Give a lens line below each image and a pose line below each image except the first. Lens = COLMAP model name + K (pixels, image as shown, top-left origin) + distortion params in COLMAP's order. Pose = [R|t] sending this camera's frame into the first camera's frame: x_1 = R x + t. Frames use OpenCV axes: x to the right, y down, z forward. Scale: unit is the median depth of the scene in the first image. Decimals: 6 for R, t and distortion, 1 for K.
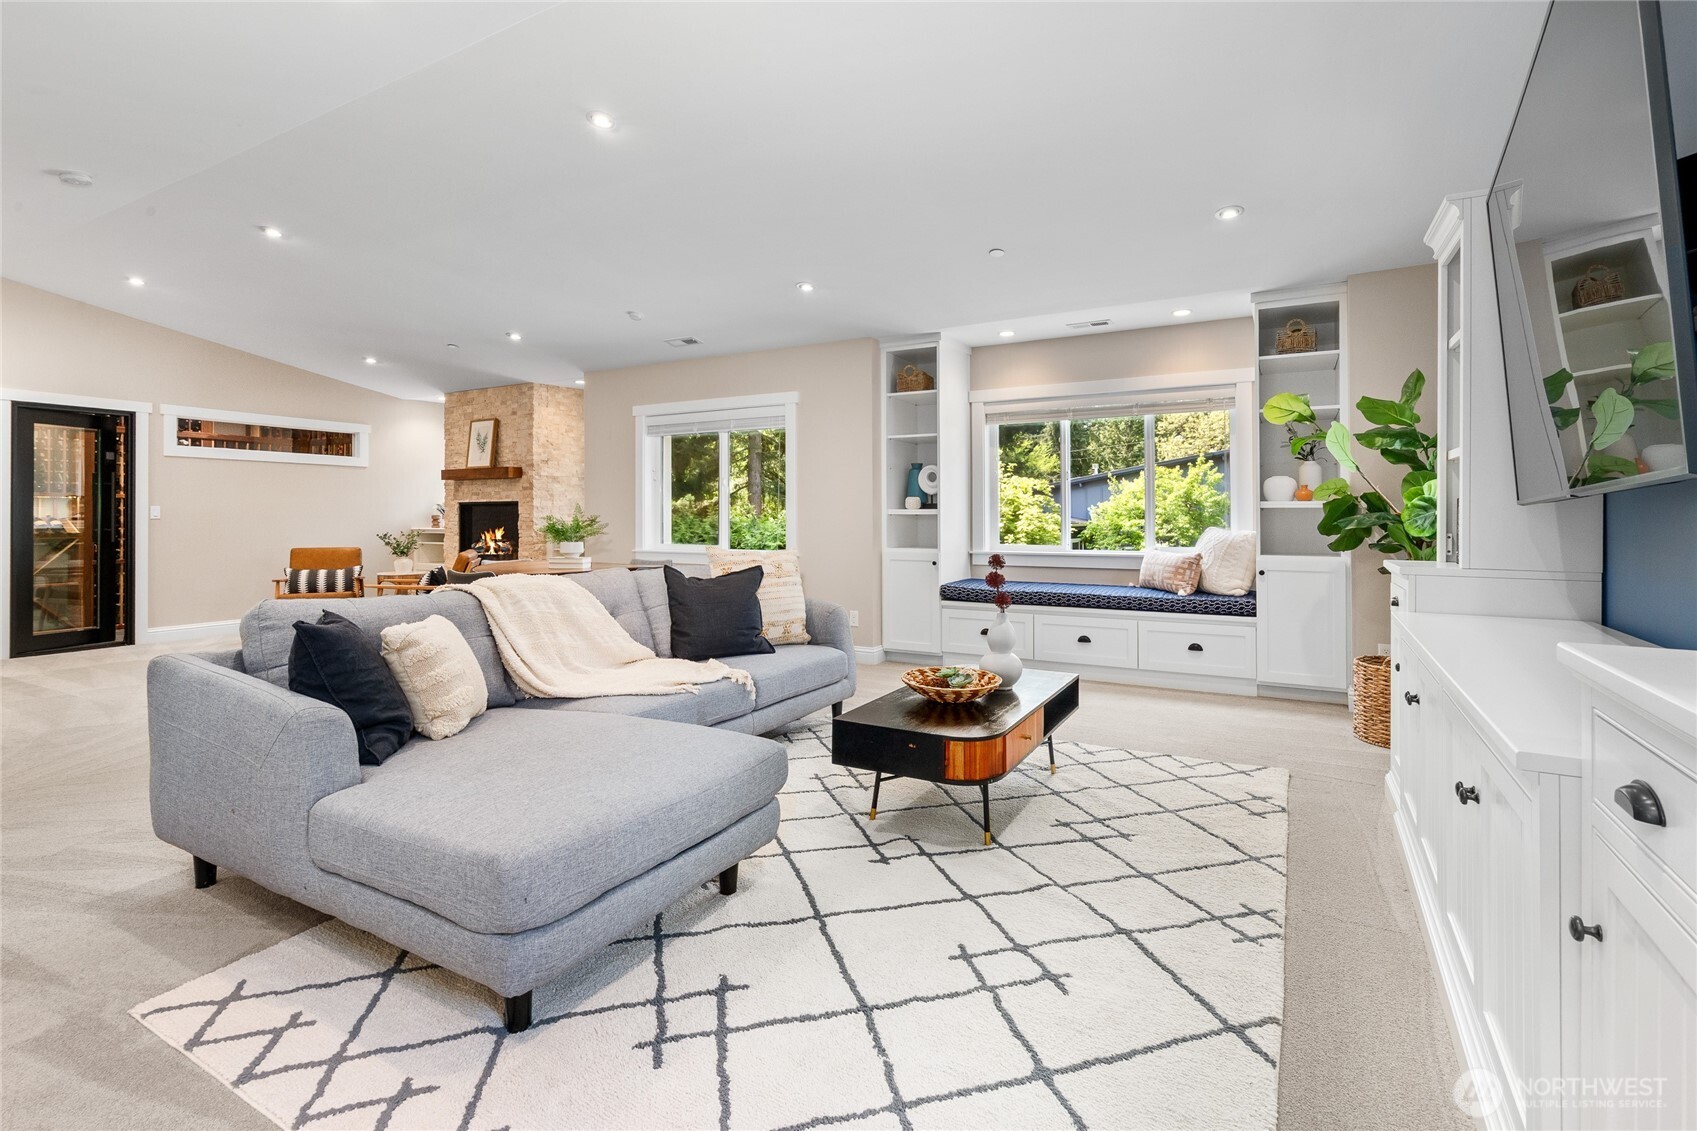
lens RADIAL K [[780.4, 0, 844.8], [0, 780.4, 539.2], [0, 0, 1]] dist [-0.001532, 0.000104]
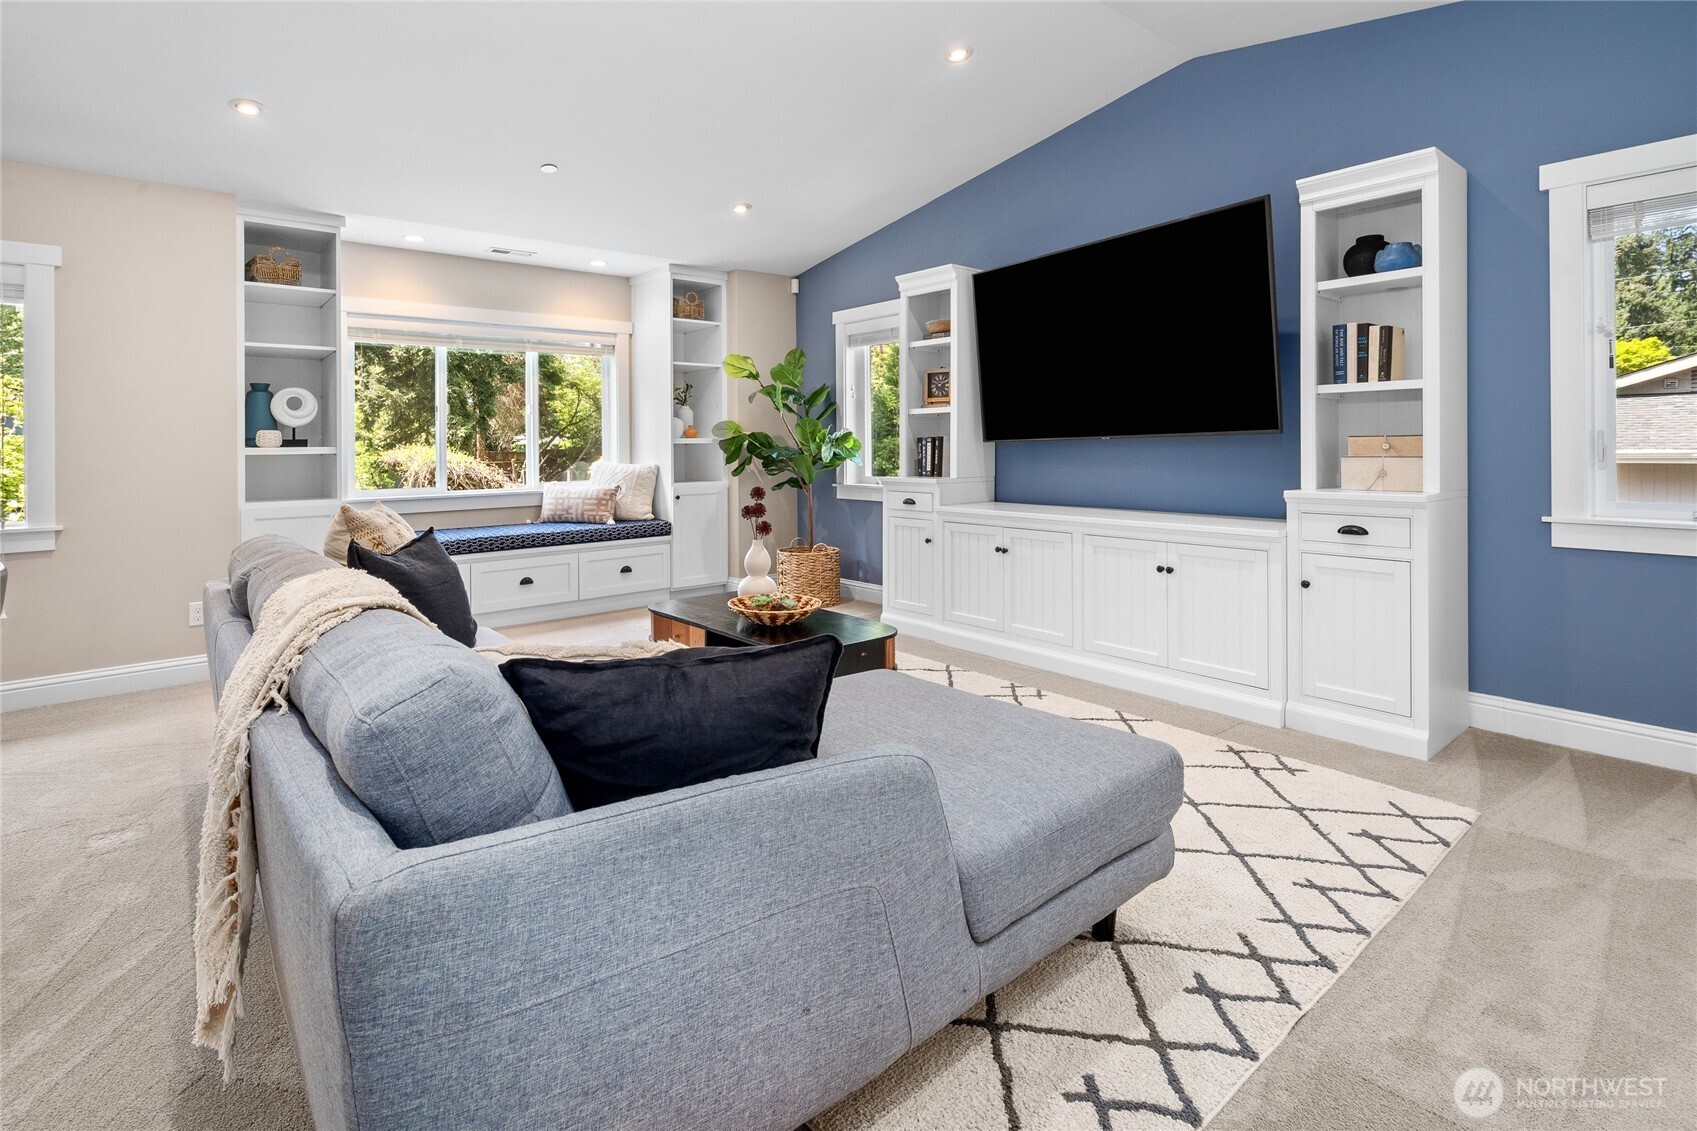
lens RADIAL K [[805.0, 0, 843.1], [0, 805.0, 470.4], [0, 0, 1]] dist [-0.000863, -0.000145]
pose [[0.354266, -0.034224, 0.934518, -0.494397], [0.042995, 0.998869, 0.020281, -0.012074], [-0.934156, 0.032995, 0.355336, 0.297117]]
